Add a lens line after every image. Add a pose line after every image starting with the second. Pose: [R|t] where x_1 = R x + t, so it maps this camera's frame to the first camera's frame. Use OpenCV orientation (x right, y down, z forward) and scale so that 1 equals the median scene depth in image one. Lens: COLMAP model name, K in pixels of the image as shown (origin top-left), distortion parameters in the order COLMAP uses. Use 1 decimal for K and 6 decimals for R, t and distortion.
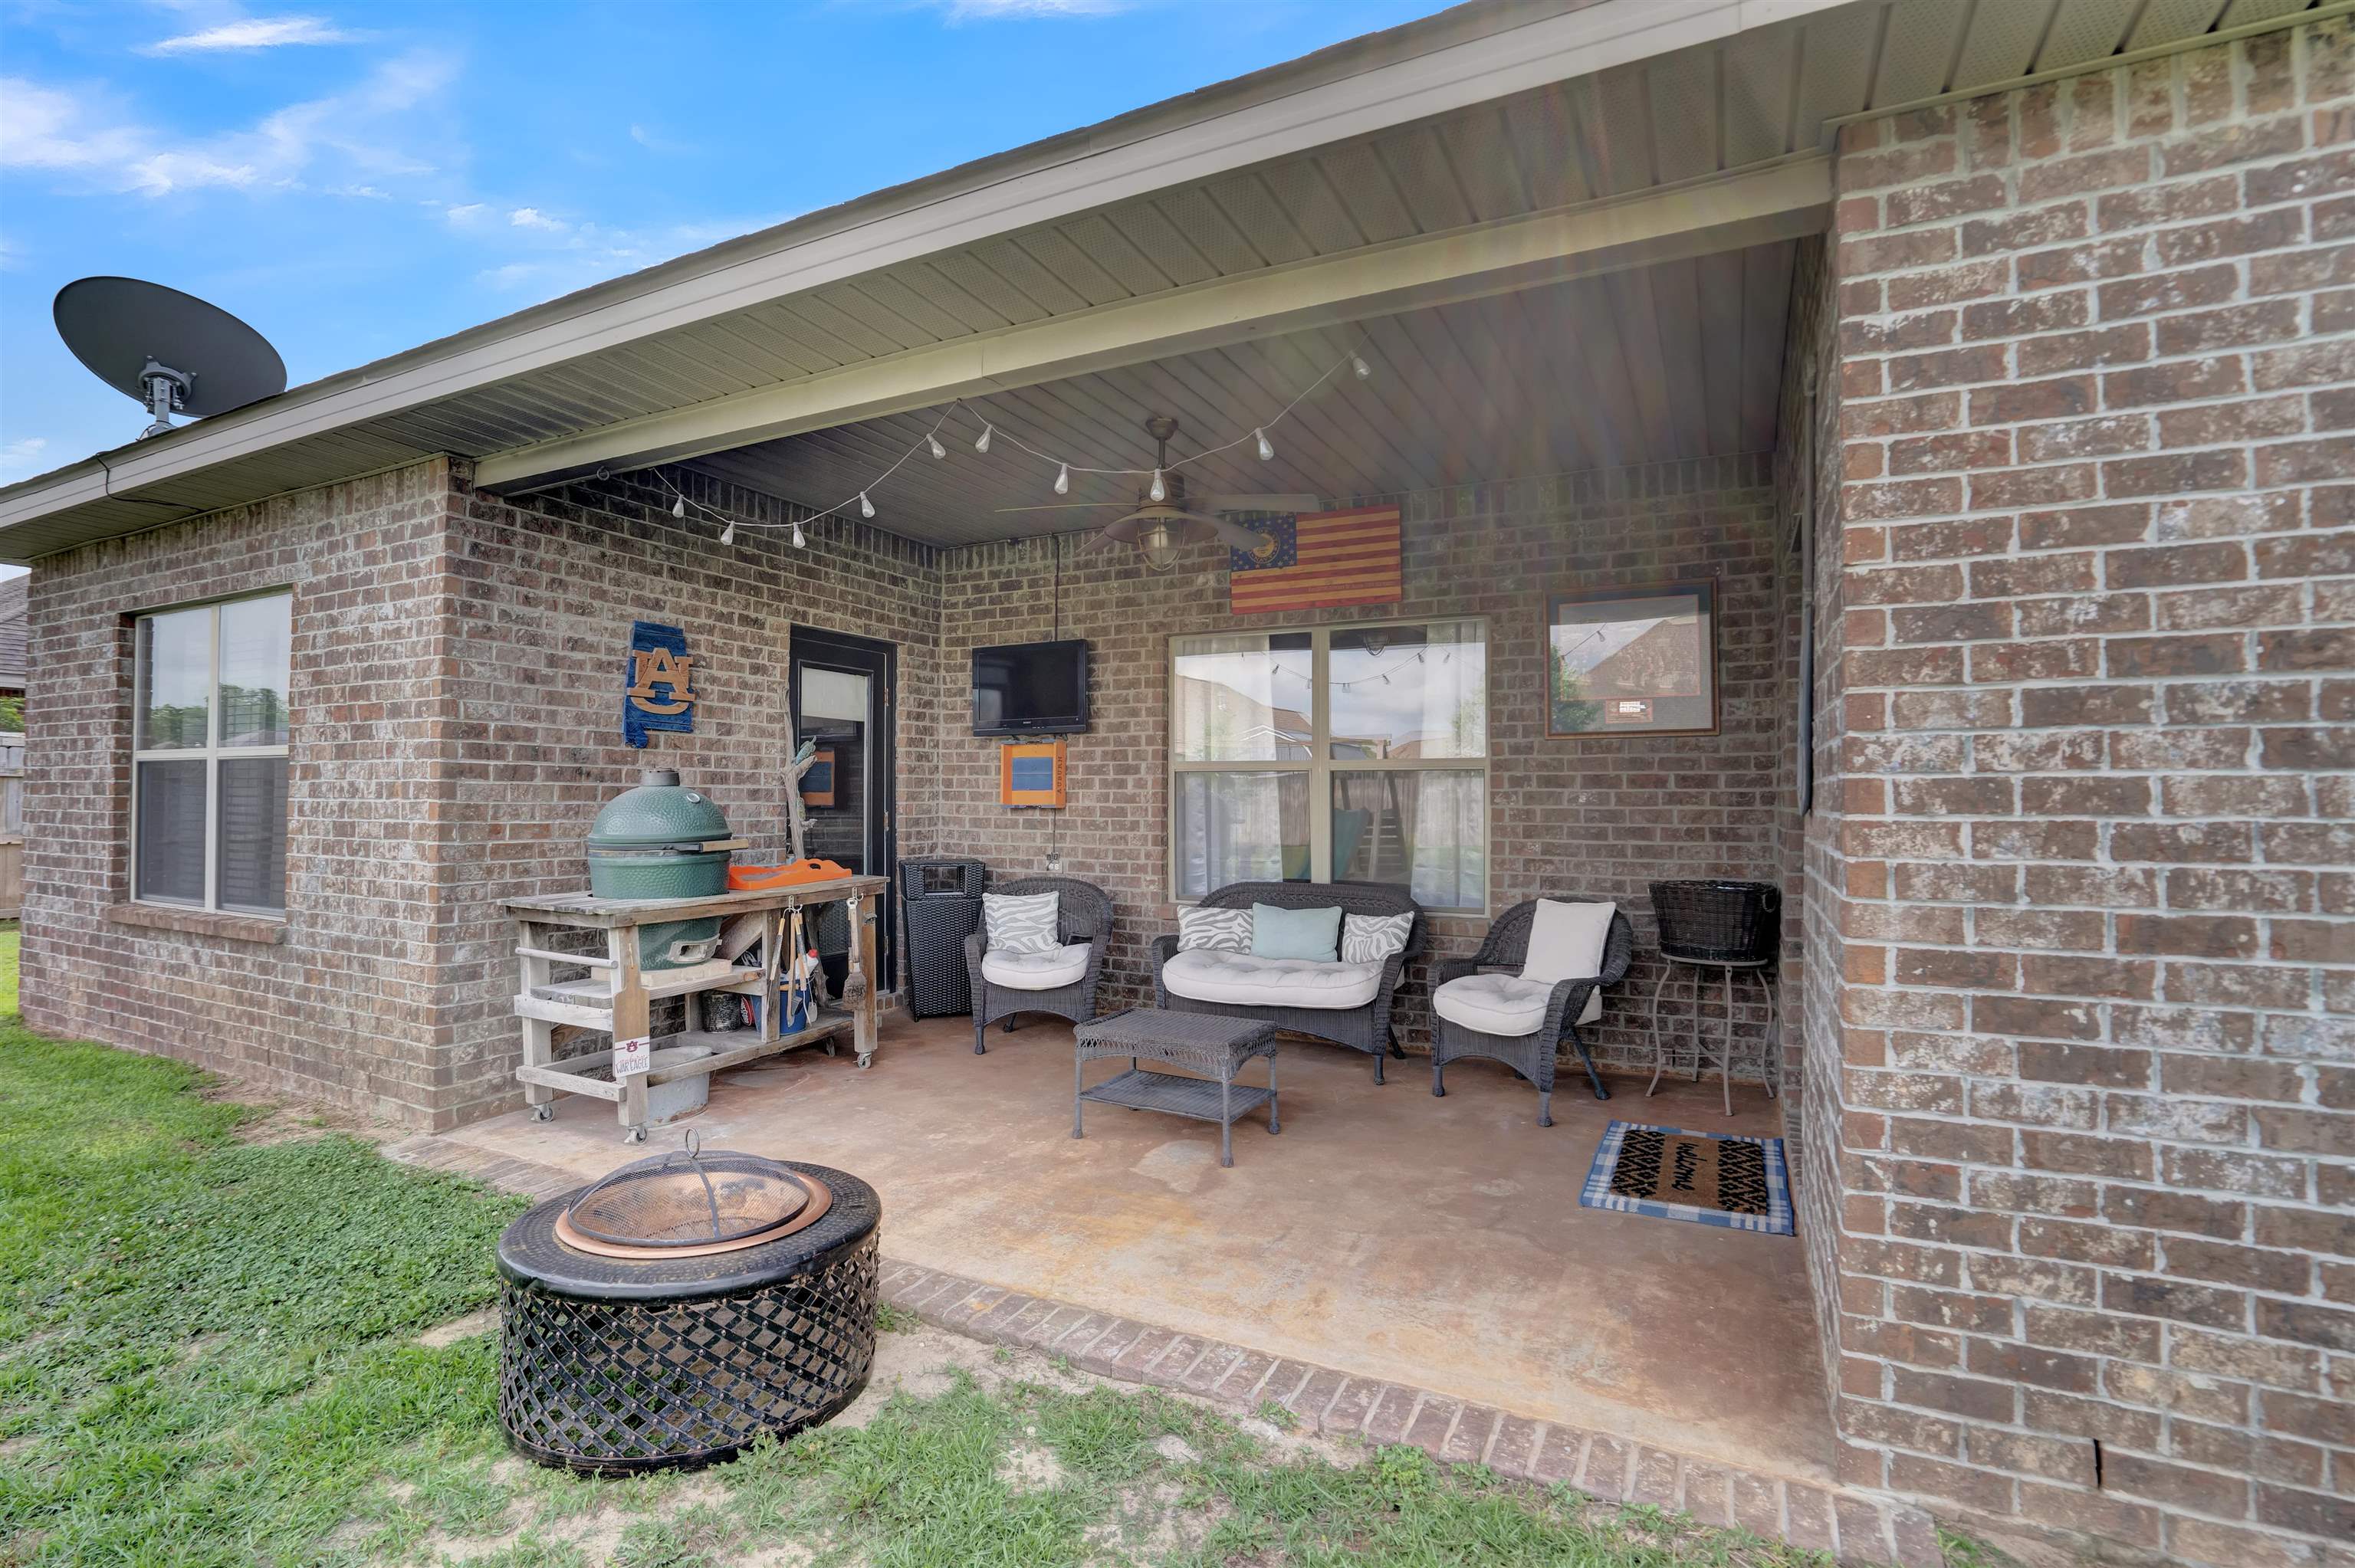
lens RADIAL K [[1113.6, 0, 1177.5], [0, 1113.6, 784.0], [0, 0, 1]] dist [-0.000488, -0.000074]
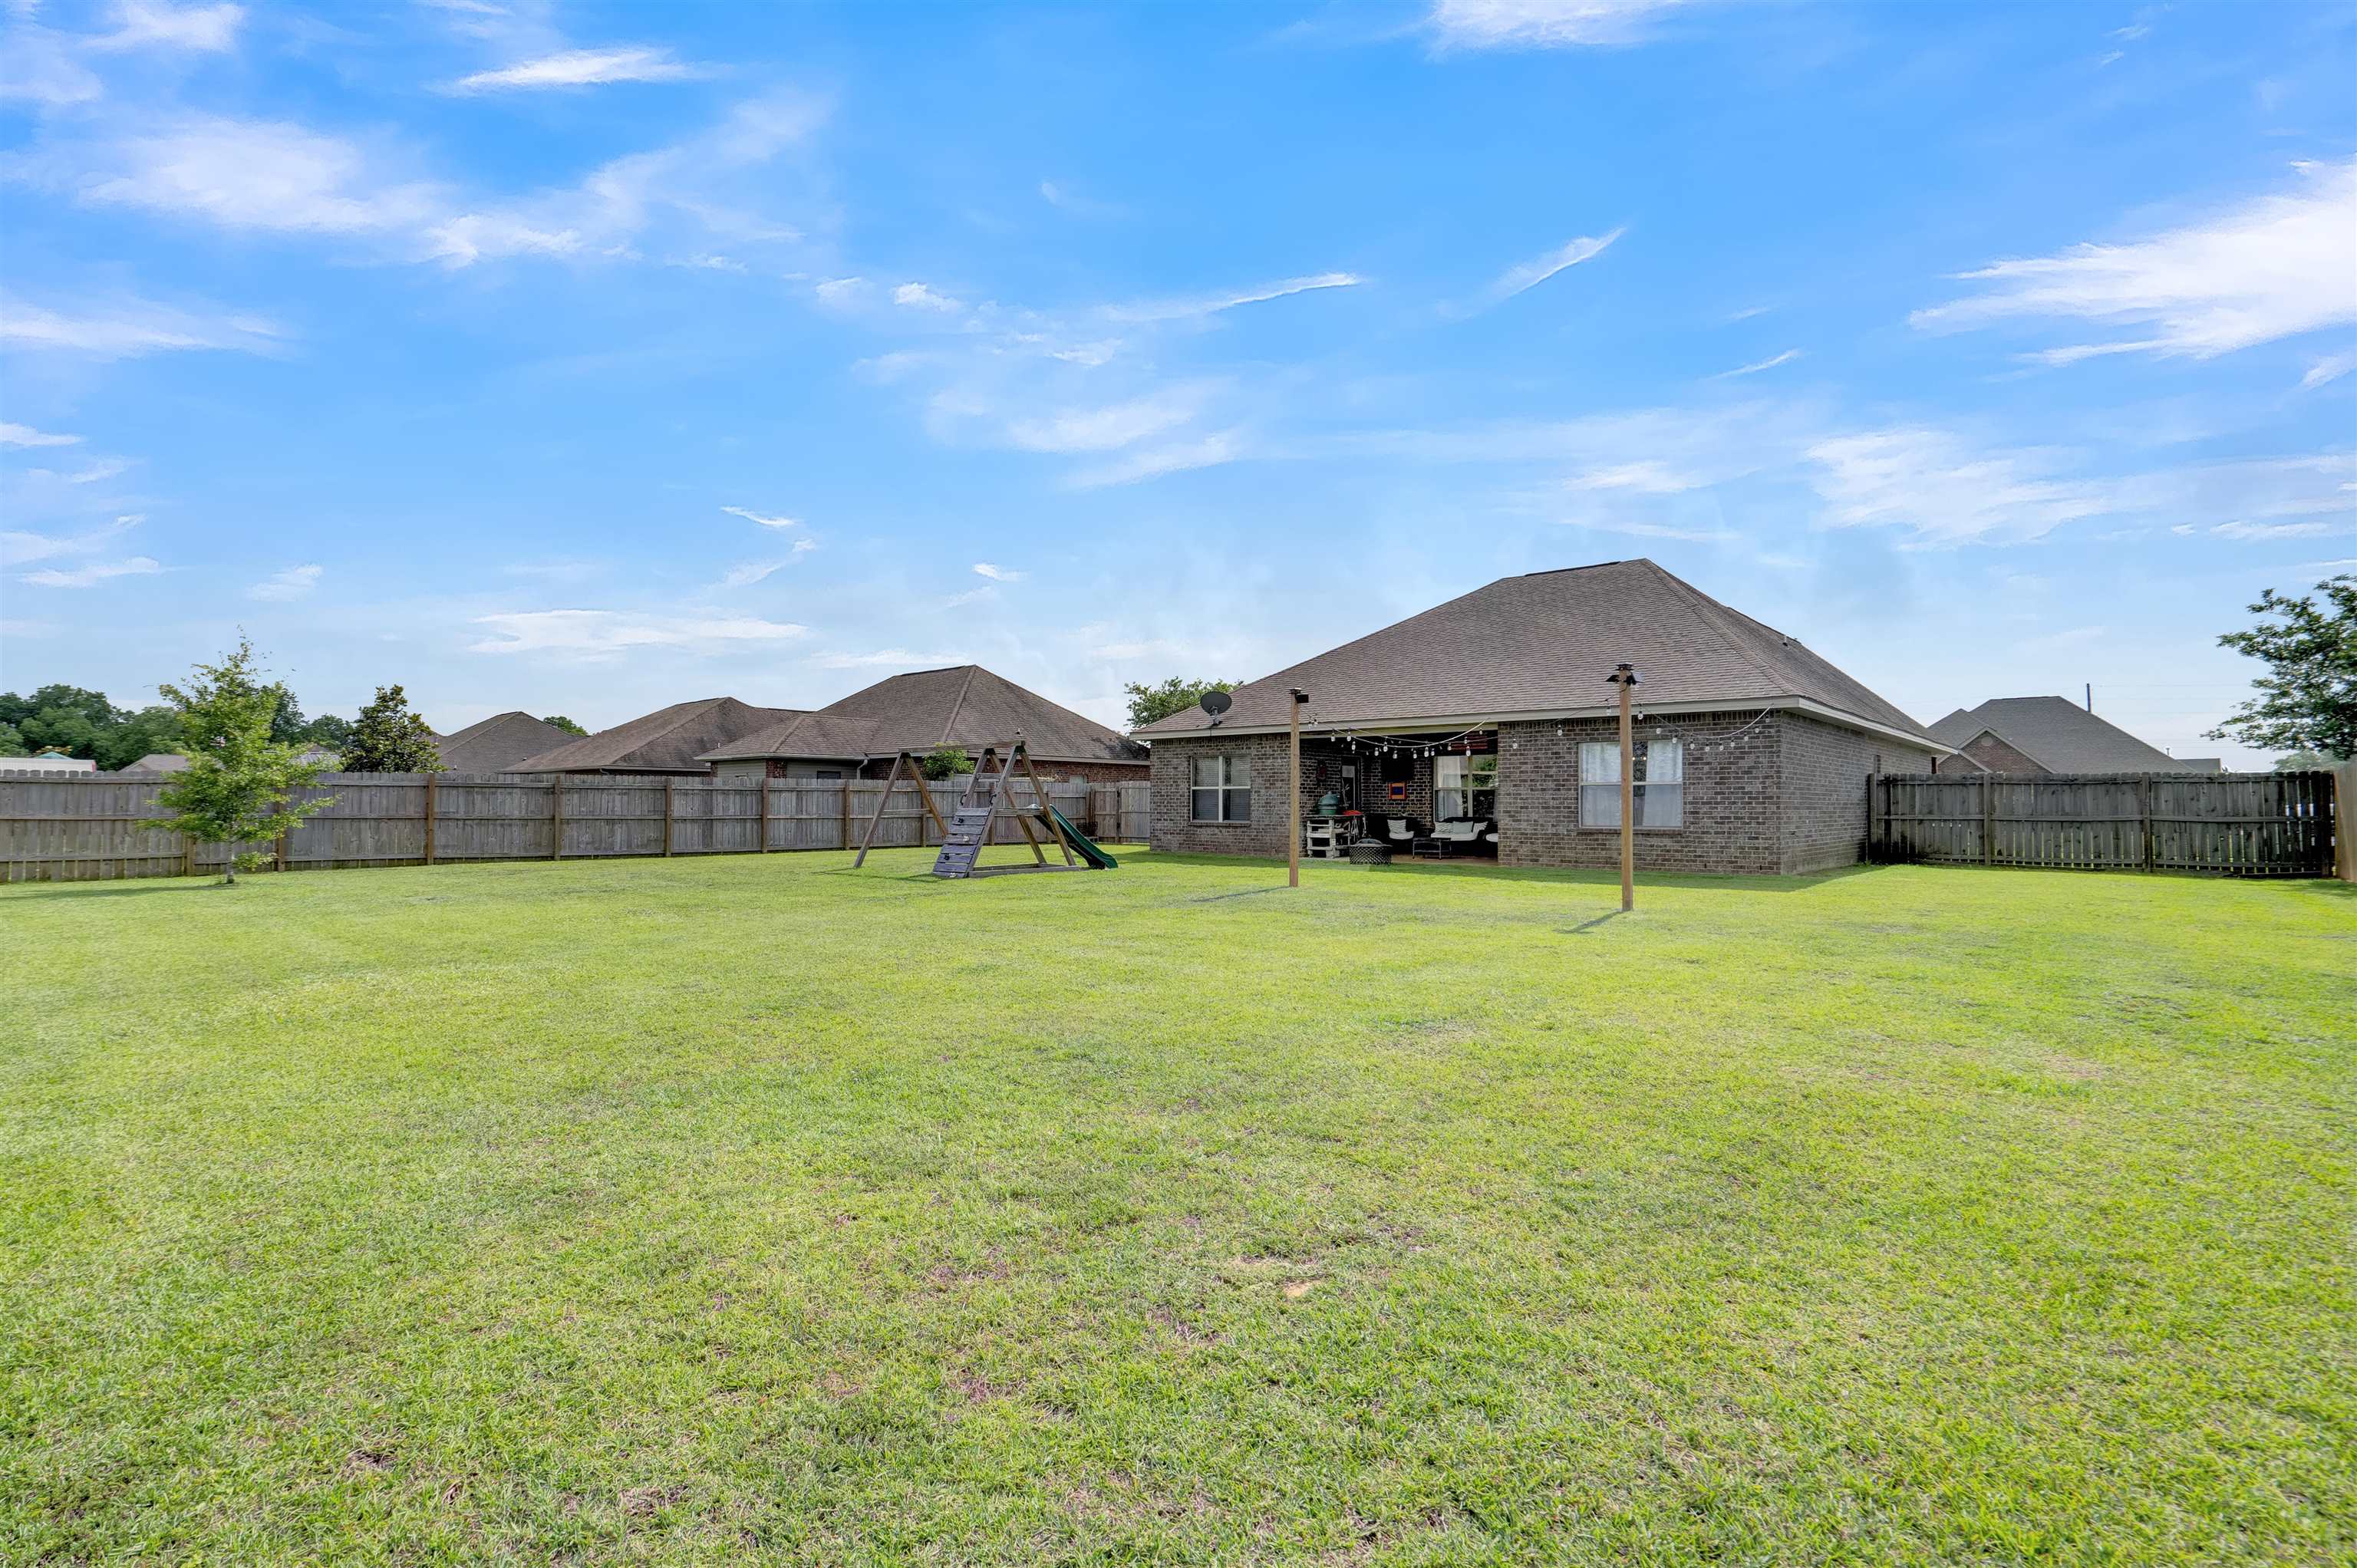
lens RADIAL K [[1114.6, 0, 1178.5], [0, 1114.6, 784.0], [0, 0, 1]] dist [-0.000488, -0.000074]
pose [[0.961976, -0.010185, -0.272942, 0.221179], [0.008488, 0.999937, -0.007396, -0.010635], [0.273001, 0.004798, 0.962002, -3.370867]]
